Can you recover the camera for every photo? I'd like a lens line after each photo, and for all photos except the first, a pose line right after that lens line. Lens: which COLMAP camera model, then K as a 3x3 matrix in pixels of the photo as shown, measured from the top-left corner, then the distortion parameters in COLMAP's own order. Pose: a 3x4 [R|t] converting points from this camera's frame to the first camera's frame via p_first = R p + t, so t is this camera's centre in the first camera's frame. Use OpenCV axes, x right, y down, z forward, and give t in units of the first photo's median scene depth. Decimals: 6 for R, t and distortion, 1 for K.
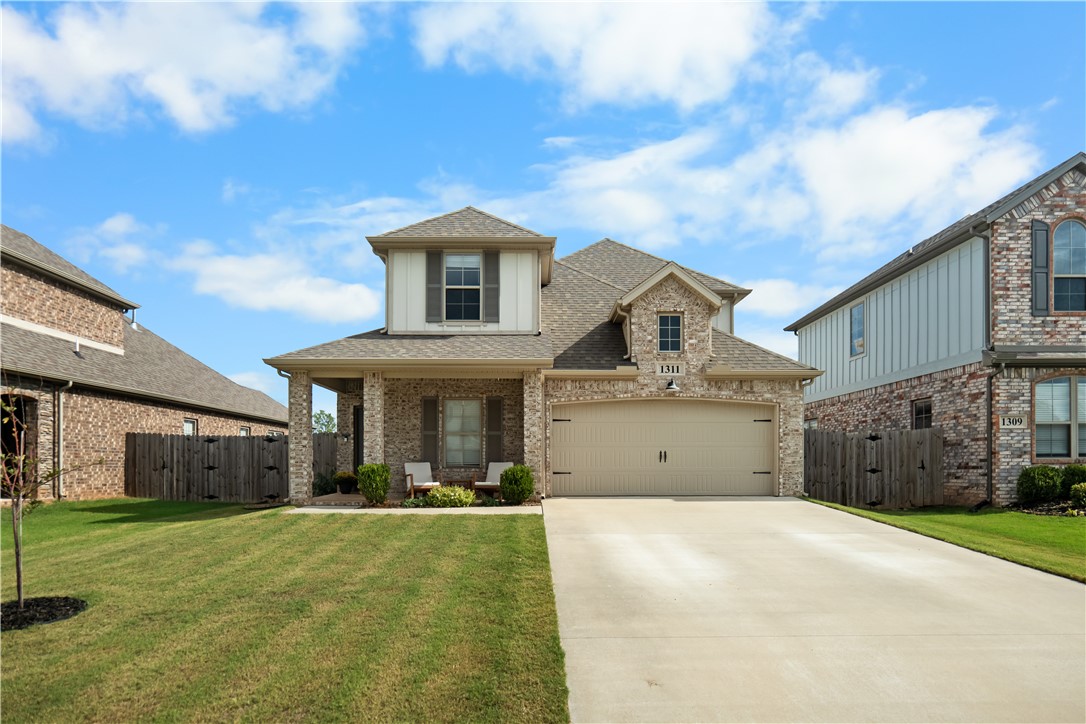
lens RADIAL K [[670.7, 0, 543.0], [0, 670.7, 362.0], [0, 0, 1]] dist [-0.009232, -0.001557]
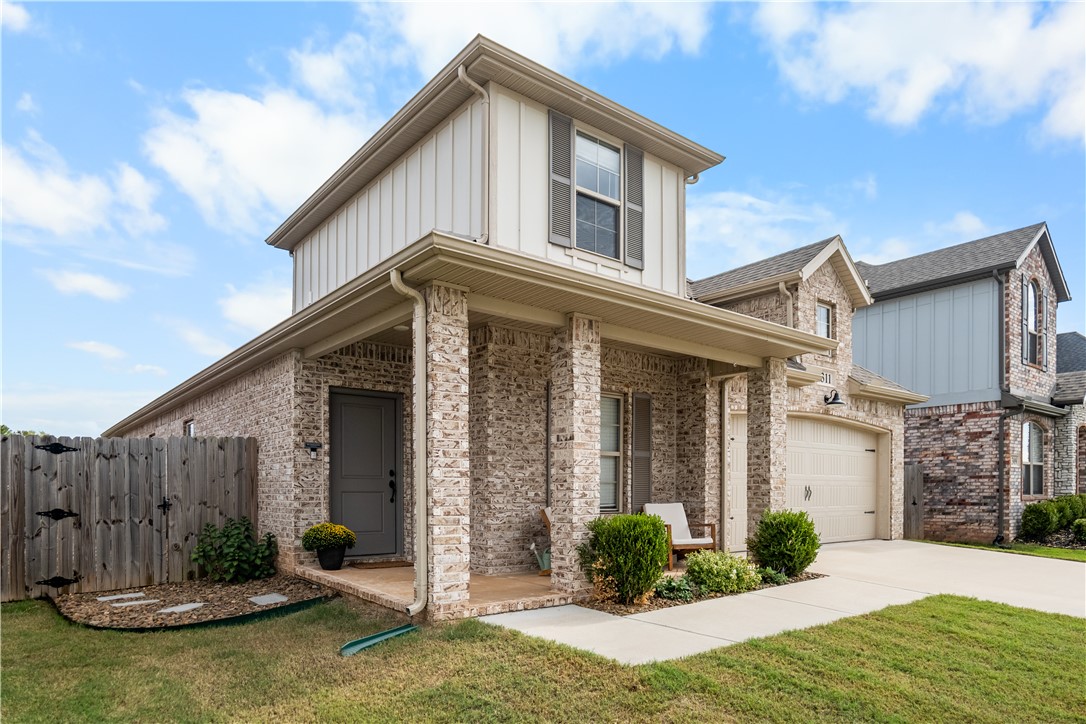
lens RADIAL K [[670.2, 0, 541.0], [0, 670.2, 425.1], [0, 0, 1]] dist [-0.001582, -0.000270]
pose [[0.793408, 0.060799, 0.605646, -0.495195], [-0.098612, 0.994694, 0.029330, 0.070032], [-0.600649, -0.082995, 0.795193, 0.569147]]
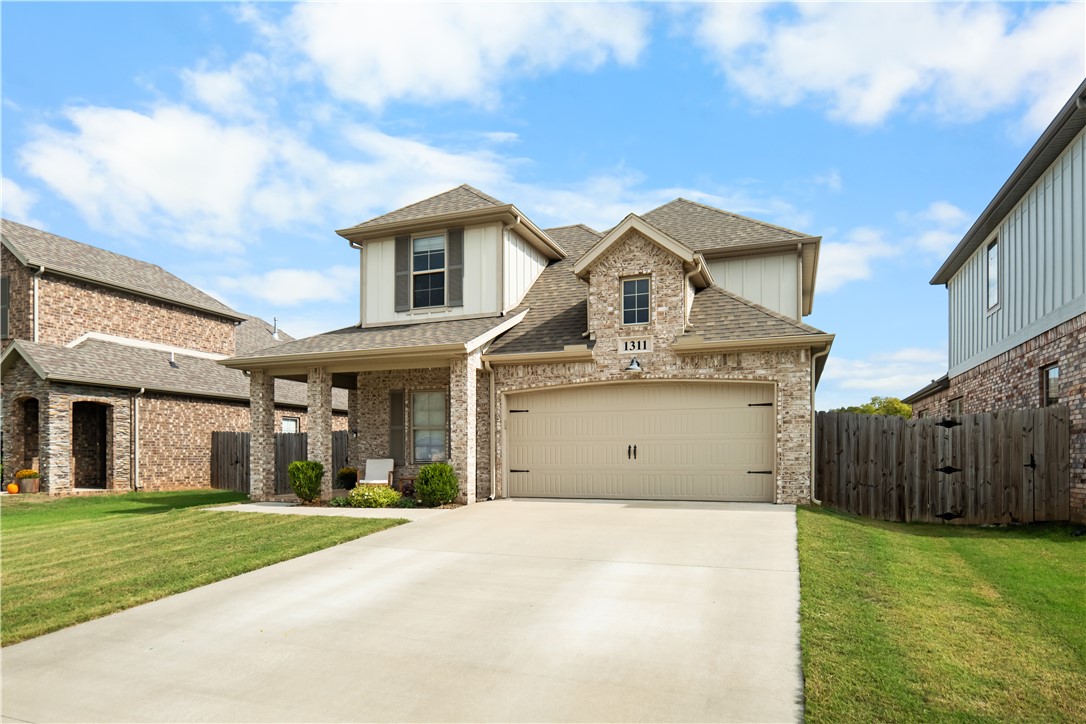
lens RADIAL K [[670.7, 0, 543.0], [0, 670.7, 362.0], [0, 0, 1]] dist [-0.009232, -0.001557]
pose [[0.926234, -0.053667, -0.373110, 0.375499], [0.060129, 0.998174, 0.005696, 0.018860], [0.372123, -0.027711, 0.927770, 0.189397]]
